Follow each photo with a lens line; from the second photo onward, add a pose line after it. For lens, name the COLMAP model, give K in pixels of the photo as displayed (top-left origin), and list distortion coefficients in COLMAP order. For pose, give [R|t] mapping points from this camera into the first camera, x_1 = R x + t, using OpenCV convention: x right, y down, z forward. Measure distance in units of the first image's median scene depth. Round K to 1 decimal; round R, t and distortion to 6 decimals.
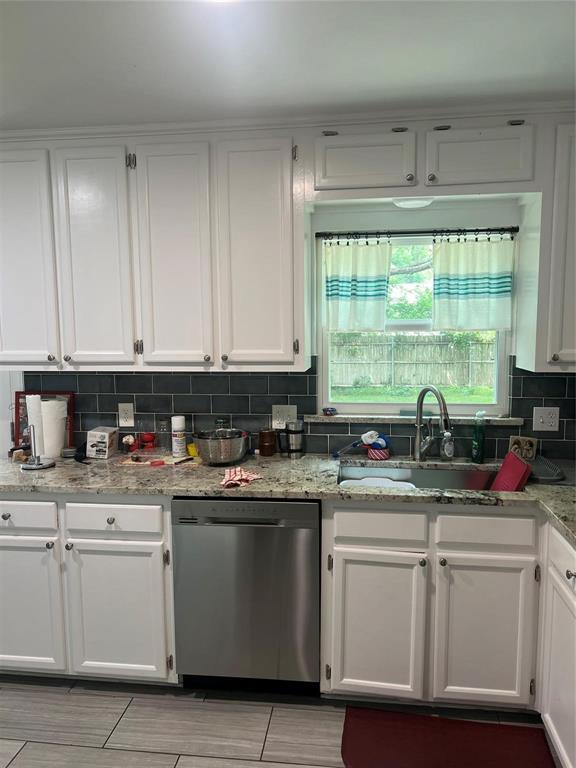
lens RADIAL K [[576.0, 0, 289.7], [0, 576.0, 392.3], [0, 0, 1]] dist [0.087770, -0.103697]
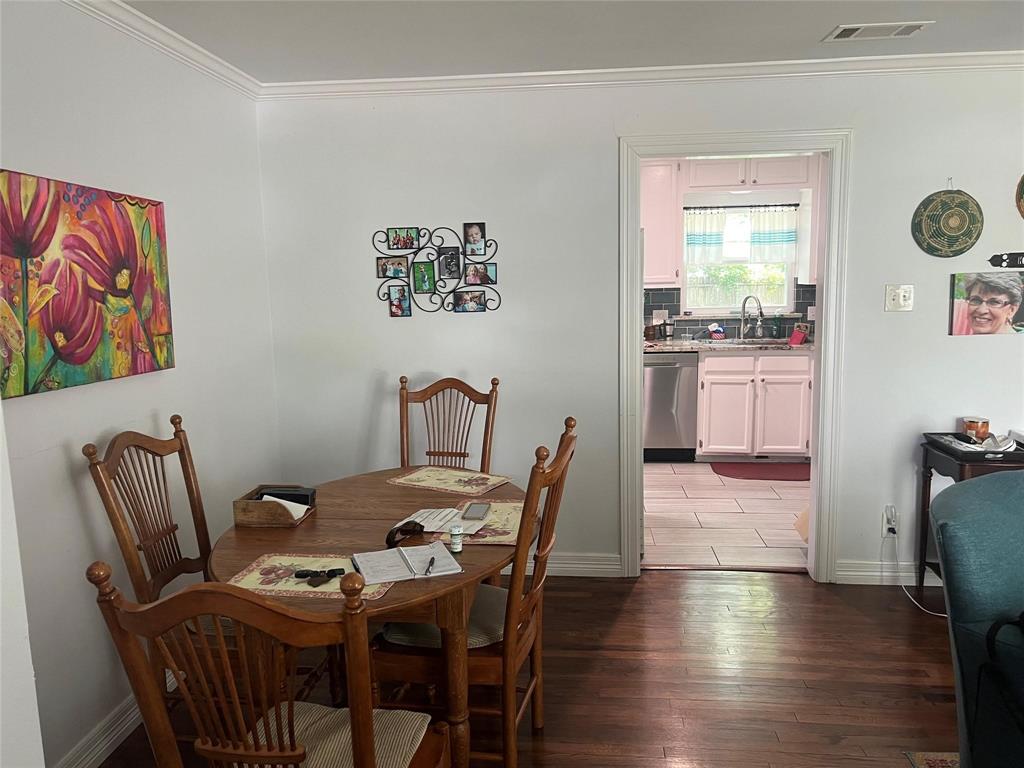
lens RADIAL K [[768.0, 0, 512.0], [0, 768.0, 384.0], [0, 0, 1]] dist [0.087770, -0.103697]
pose [[0.999302, -0.018786, 0.032300, -0.555195], [0.017732, 0.999311, 0.032611, 0.167955], [-0.032890, -0.032015, 0.998946, -1.321072]]
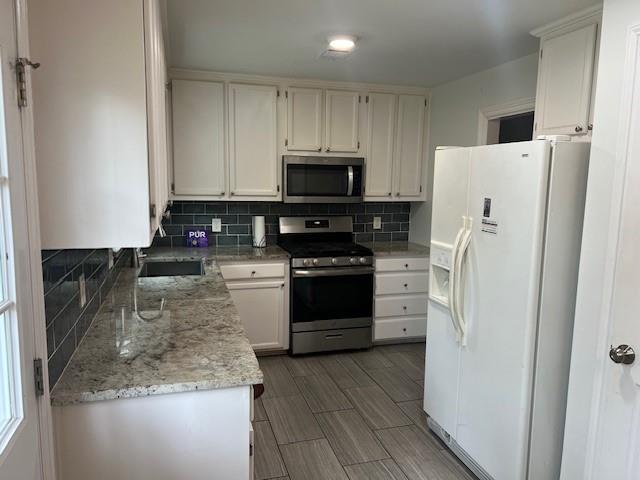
lens RADIAL K [[480.0, 0, 320.0], [0, 480.0, 240.0], [0, 0, 1]] dist [0.087770, -0.103697]
pose [[-0.398611, -0.120664, 0.909148, -1.095241], [0.096654, 0.980260, 0.172479, -0.120508], [-0.912013, 0.156625, -0.379079, 1.046069]]
